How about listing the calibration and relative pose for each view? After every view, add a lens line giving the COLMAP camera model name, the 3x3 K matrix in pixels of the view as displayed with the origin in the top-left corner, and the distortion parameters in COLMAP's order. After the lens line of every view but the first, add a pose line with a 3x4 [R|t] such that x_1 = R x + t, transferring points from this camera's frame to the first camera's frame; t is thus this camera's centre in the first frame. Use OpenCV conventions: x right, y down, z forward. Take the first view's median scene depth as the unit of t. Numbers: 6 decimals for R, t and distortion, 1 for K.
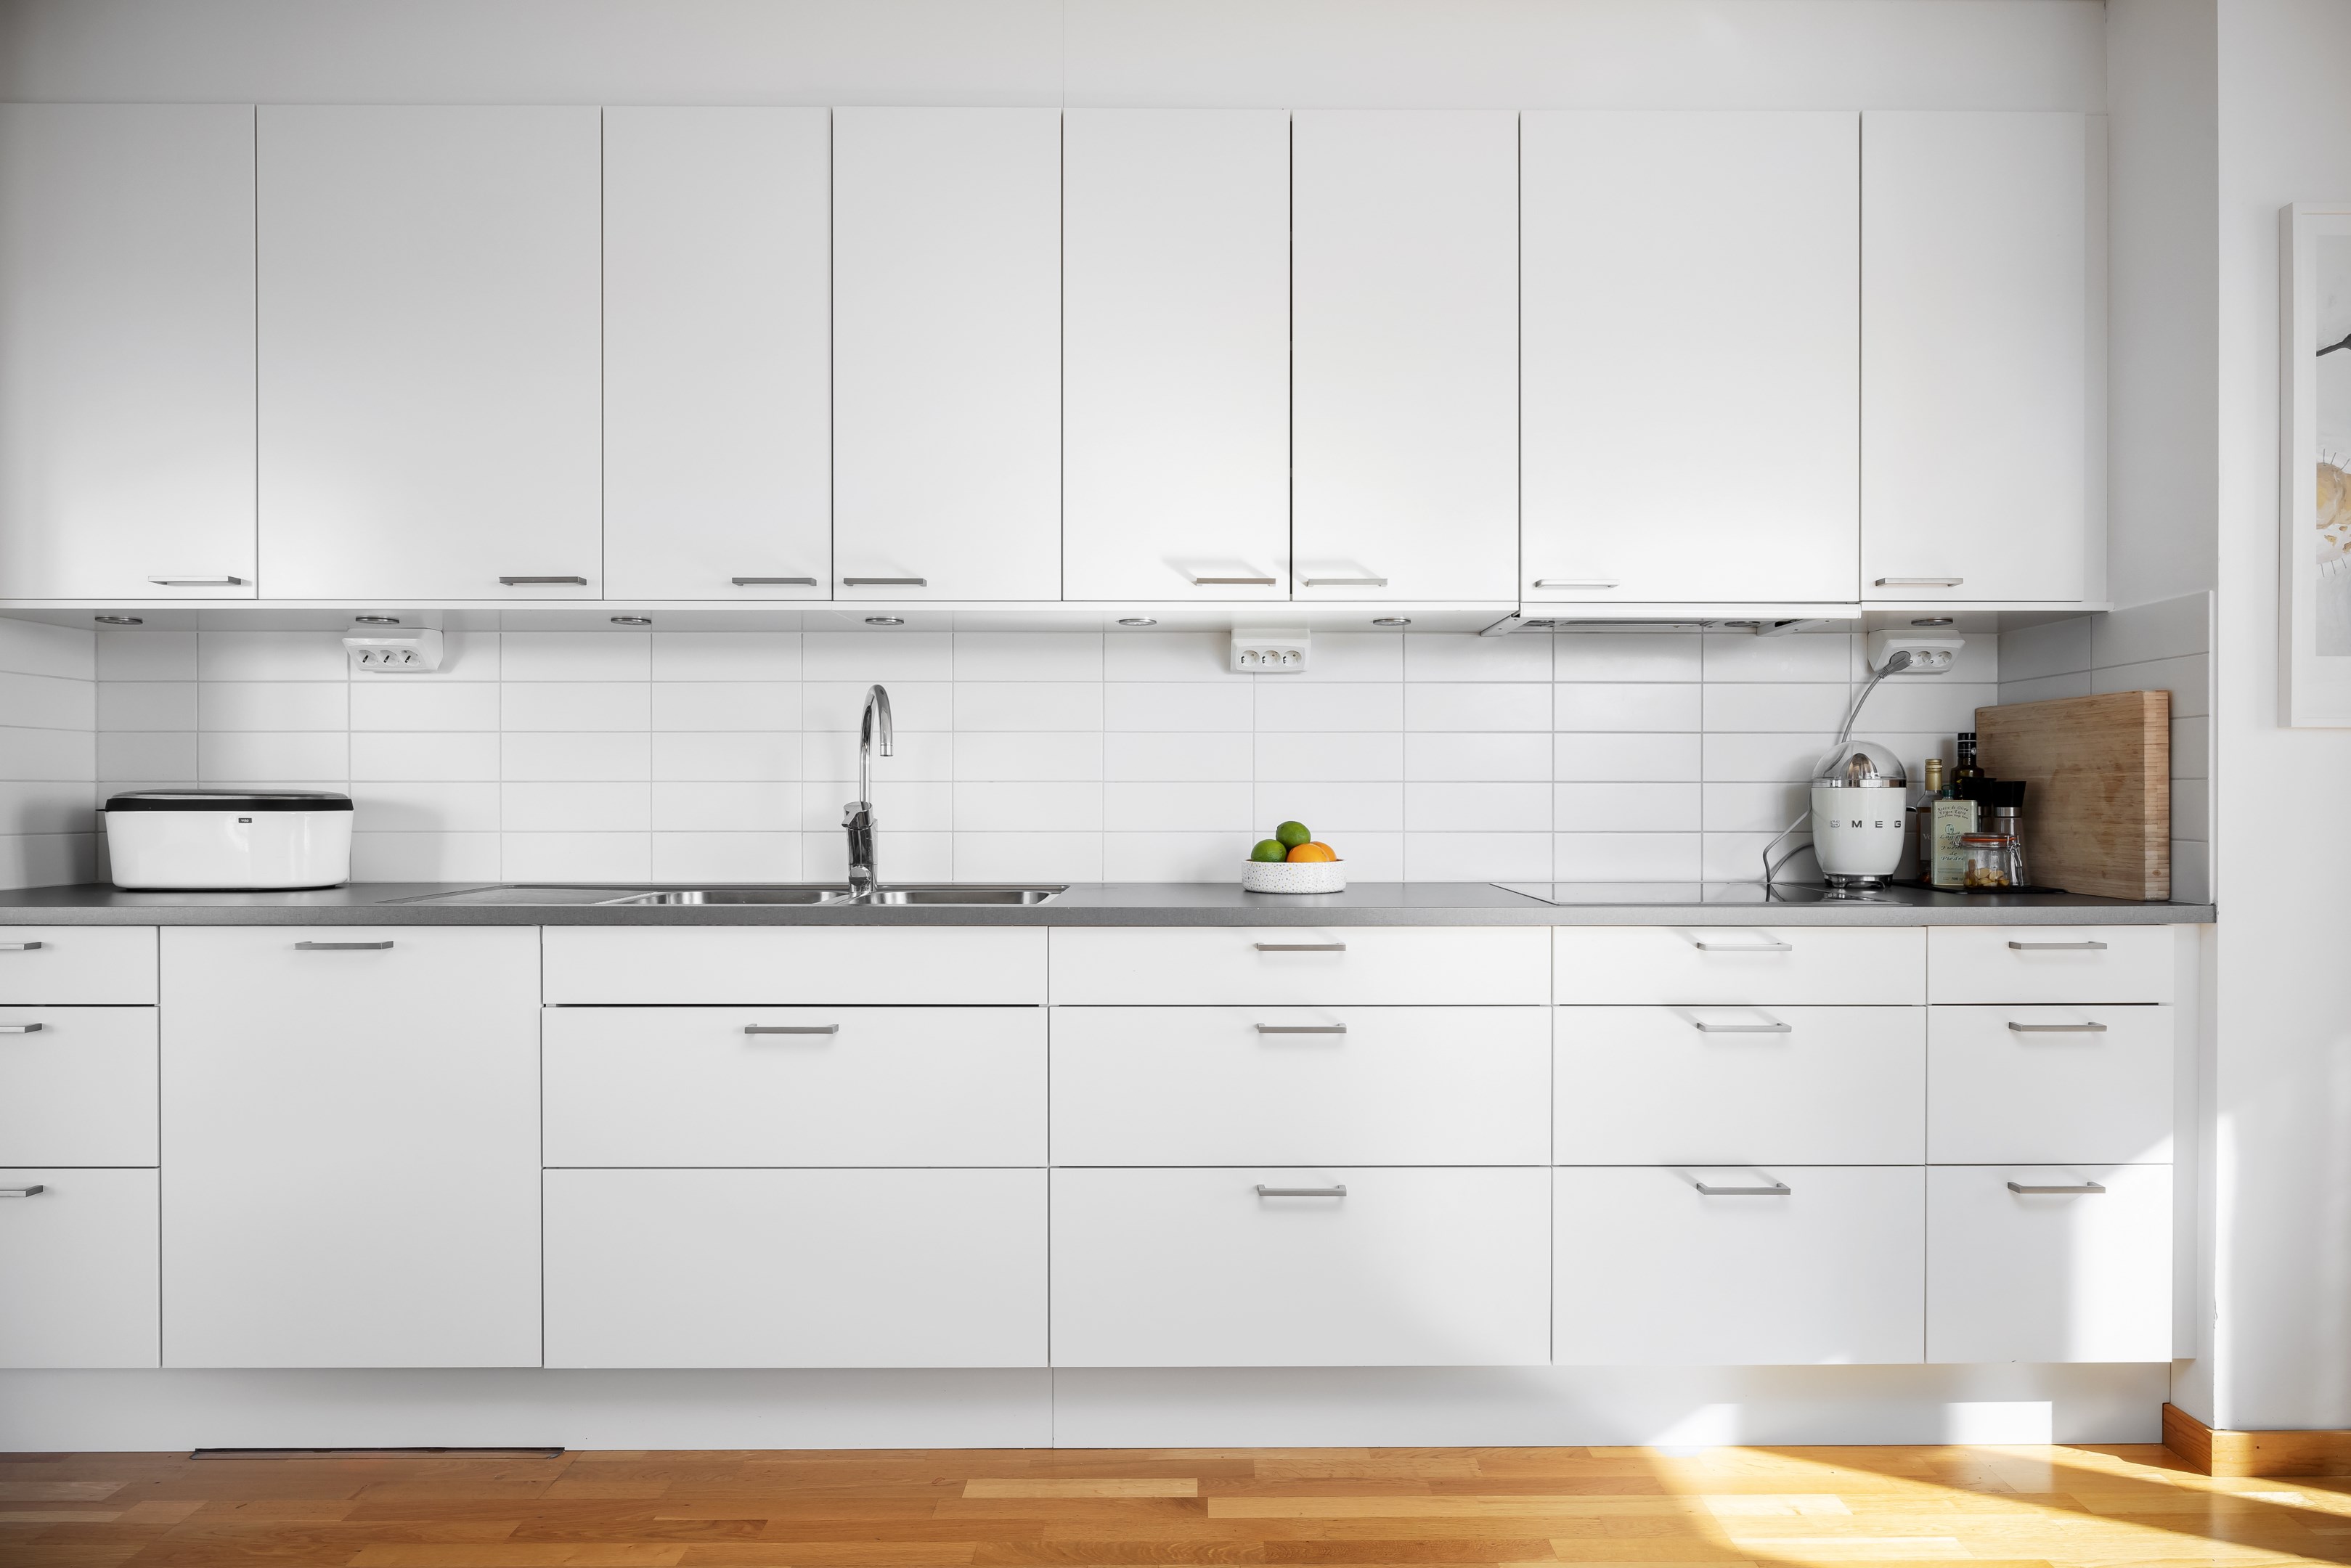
lens RADIAL K [[1365.4, 0, 1173.9], [0, 1365.4, 798.7], [0, 0, 1]] dist [-0.002159, -0.000509]
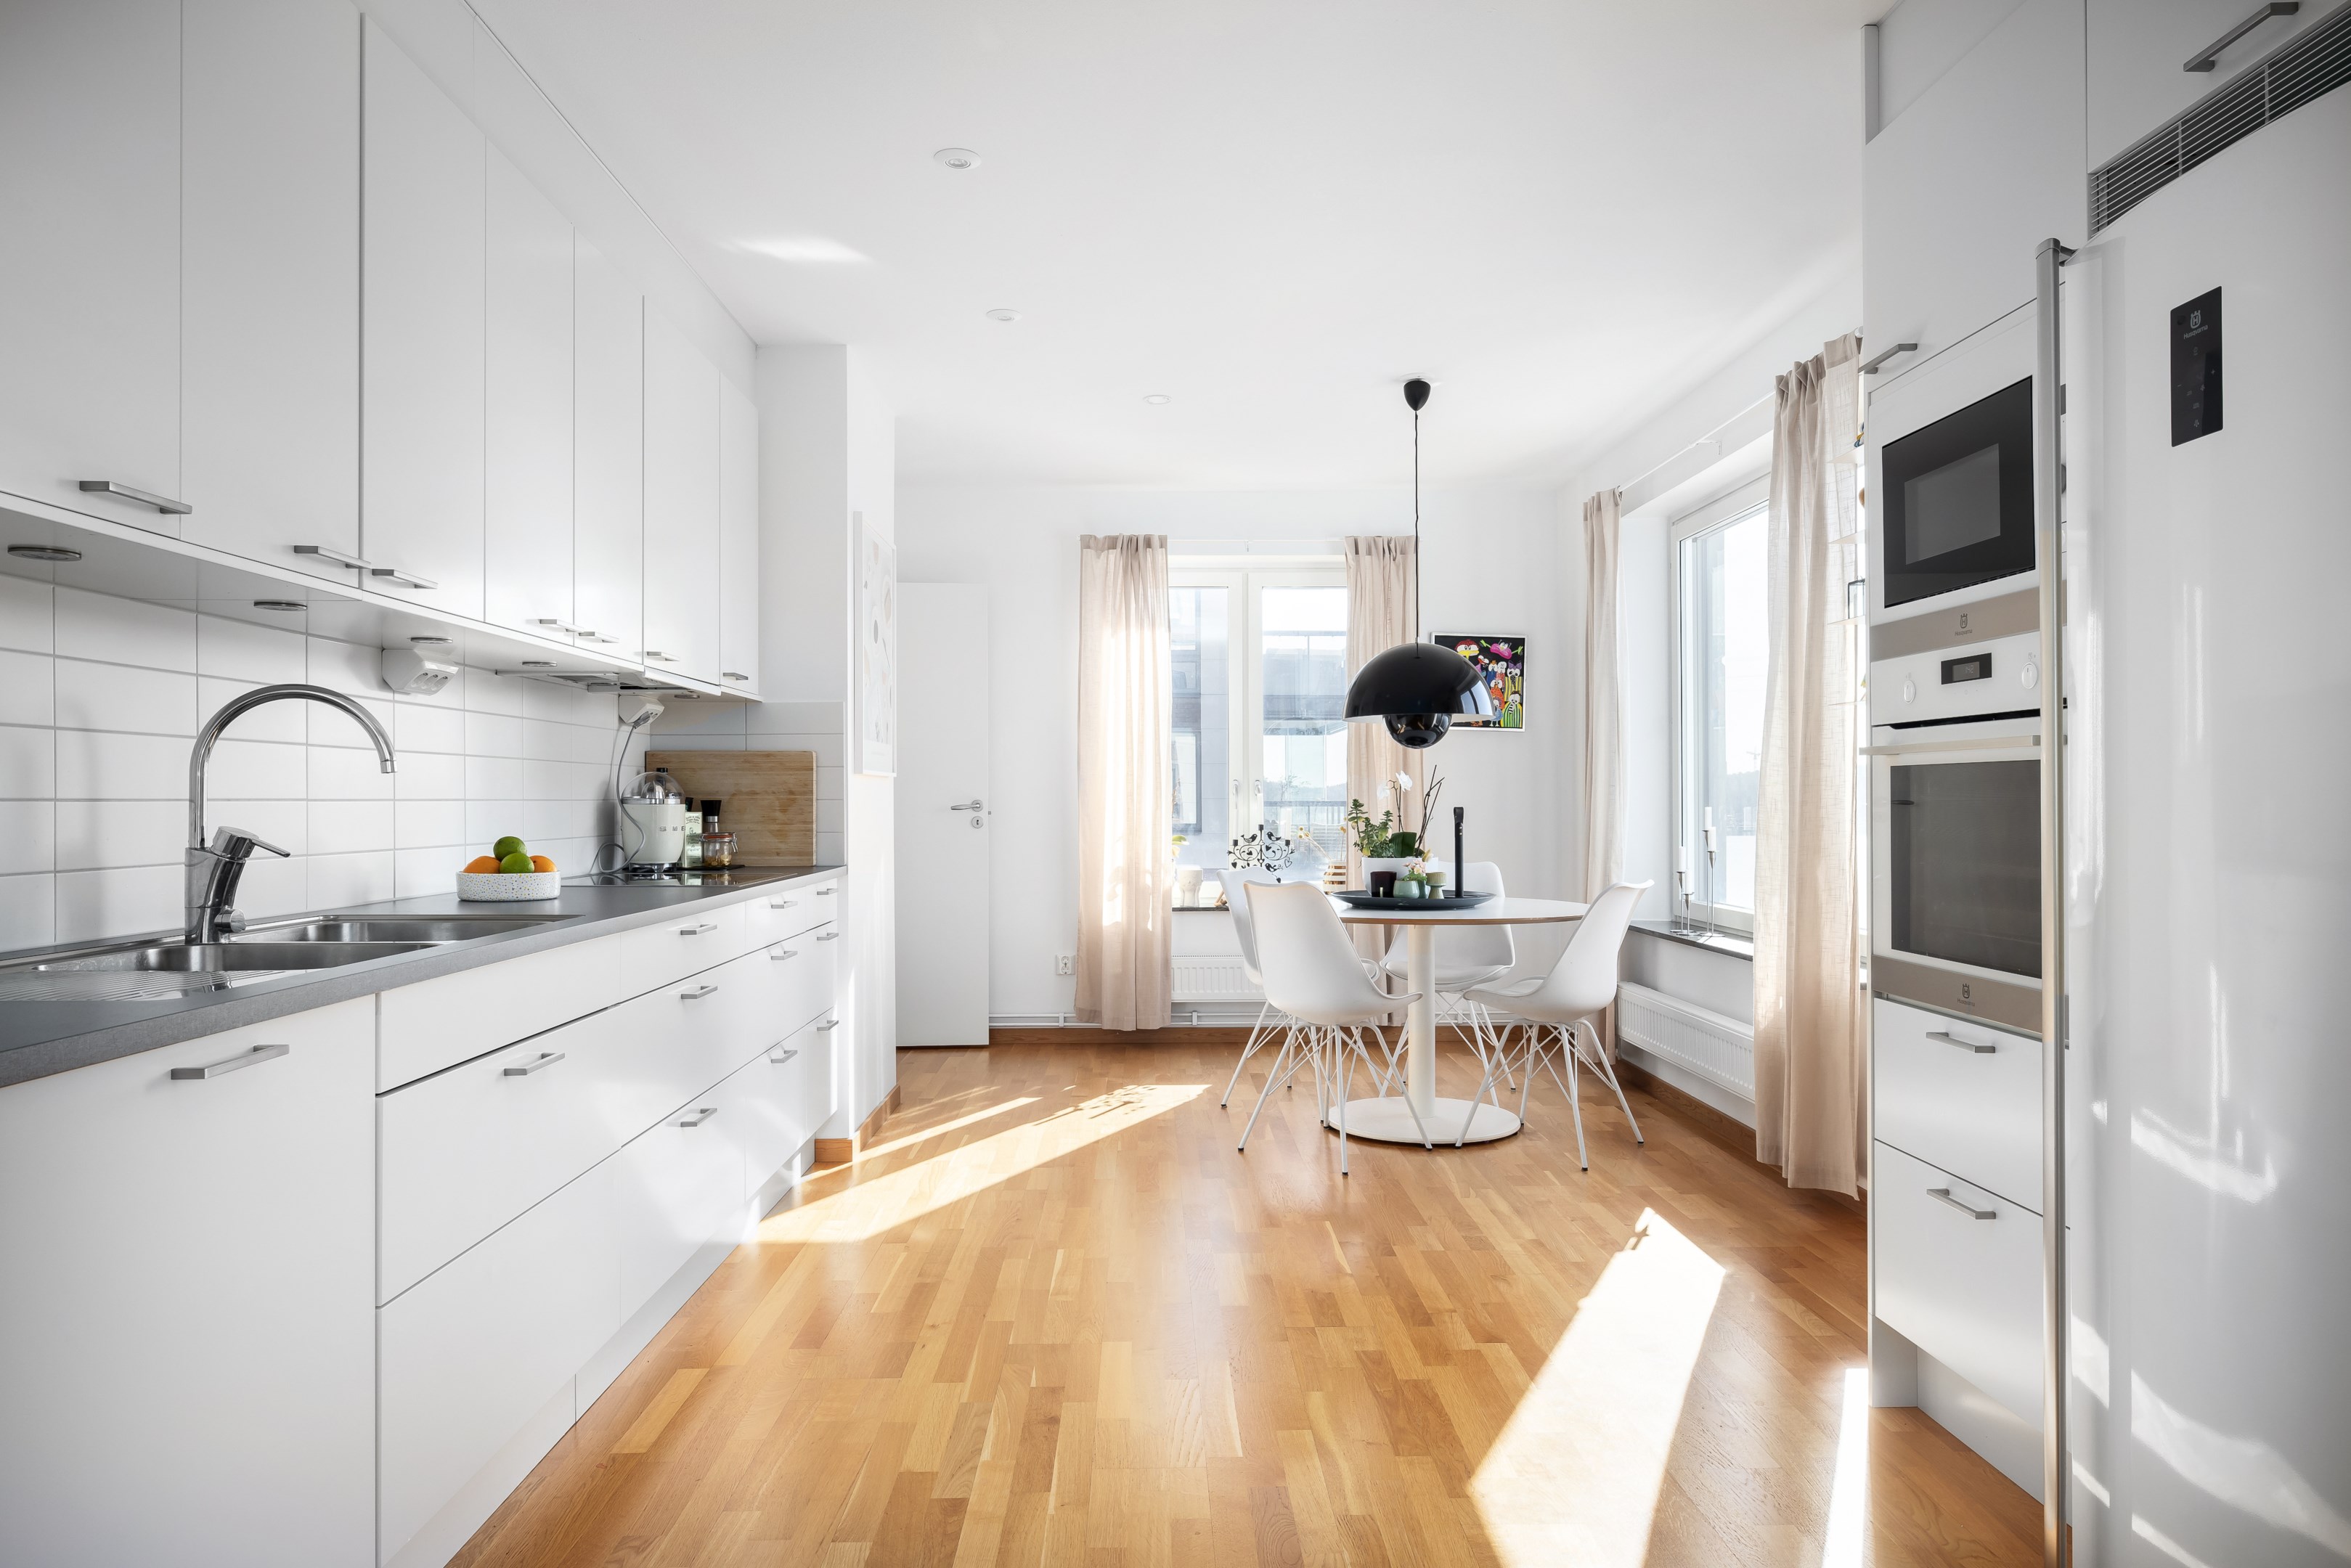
lens RADIAL K [[1456.5, 0, 1168.1], [0, 1456.5, 792.1], [0, 0, 1]] dist [-0.003211, 0.003610]
pose [[-0.002678, 0.004084, 0.999988, -1.162124], [0.008393, 0.999957, -0.004061, -0.011376], [-0.999961, 0.008382, -0.002712, 0.502507]]
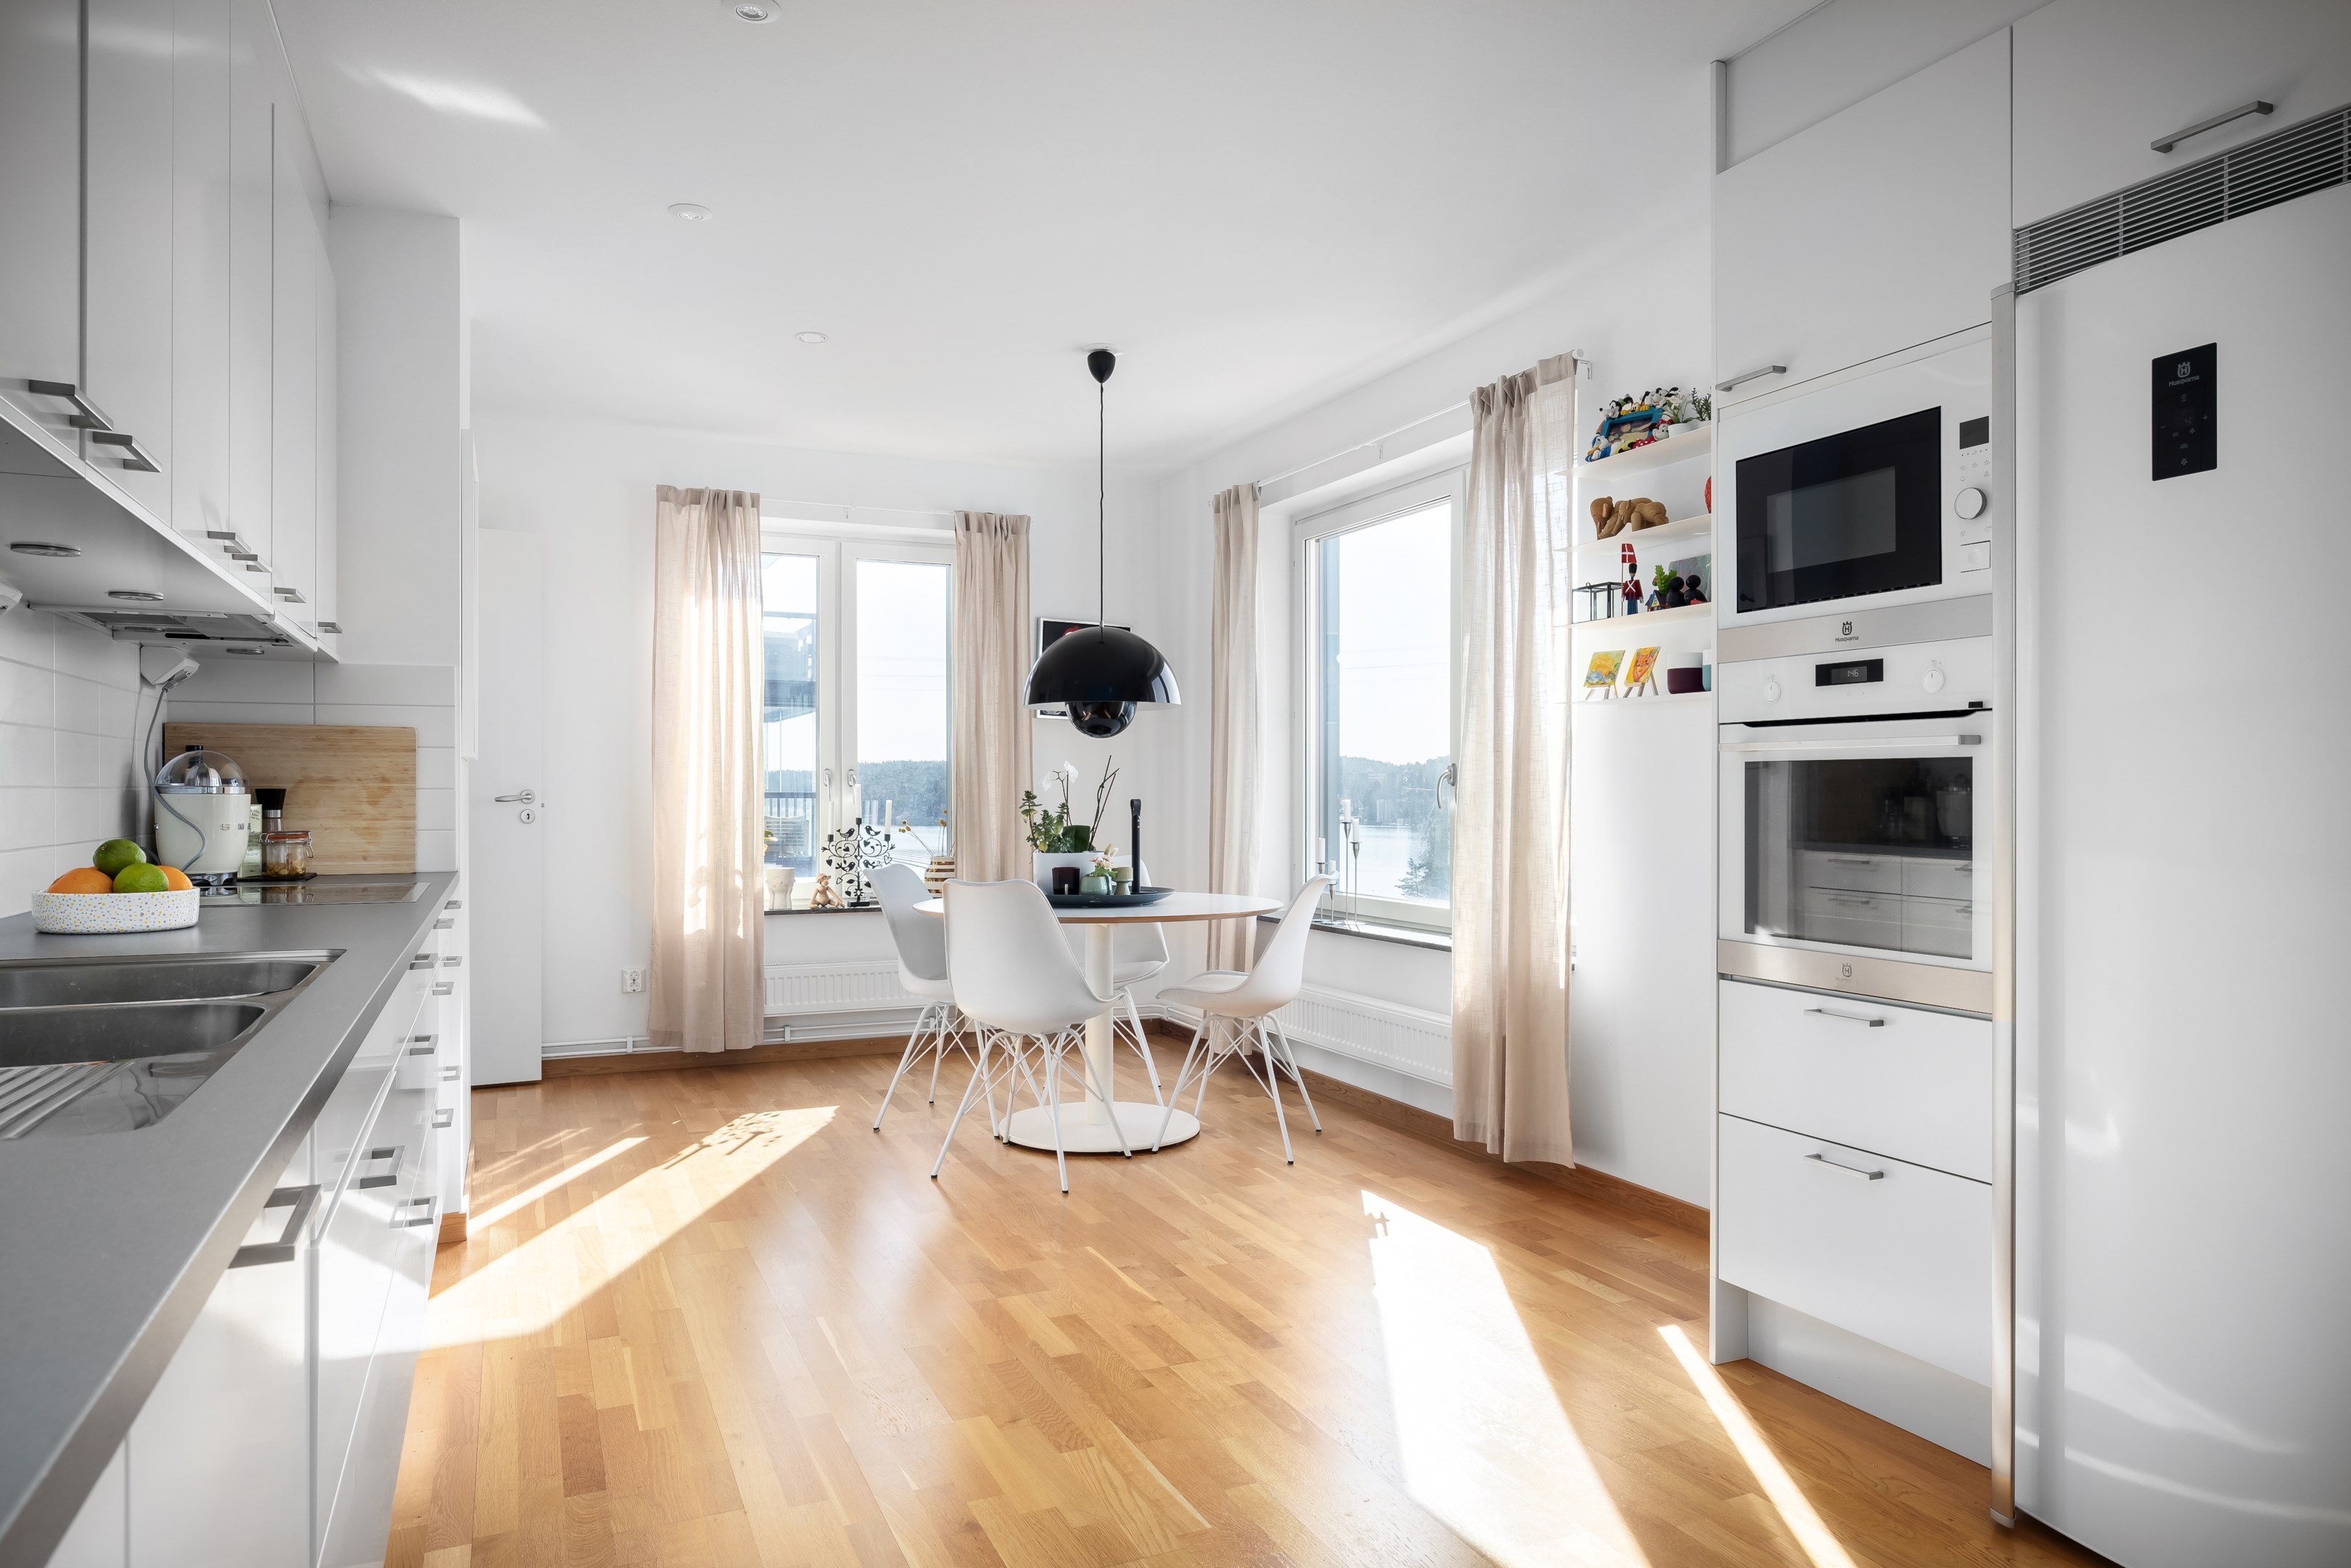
lens RADIAL K [[1478.1, 0, 1179.8], [0, 1478.1, 793.4], [0, 0, 1]] dist [-0.005596, -0.001036]
pose [[-0.399111, -0.003194, 0.916897, -0.977684], [0.003863, 0.999979, 0.005165, -0.013193], [-0.916894, 0.005604, -0.399091, 0.833579]]
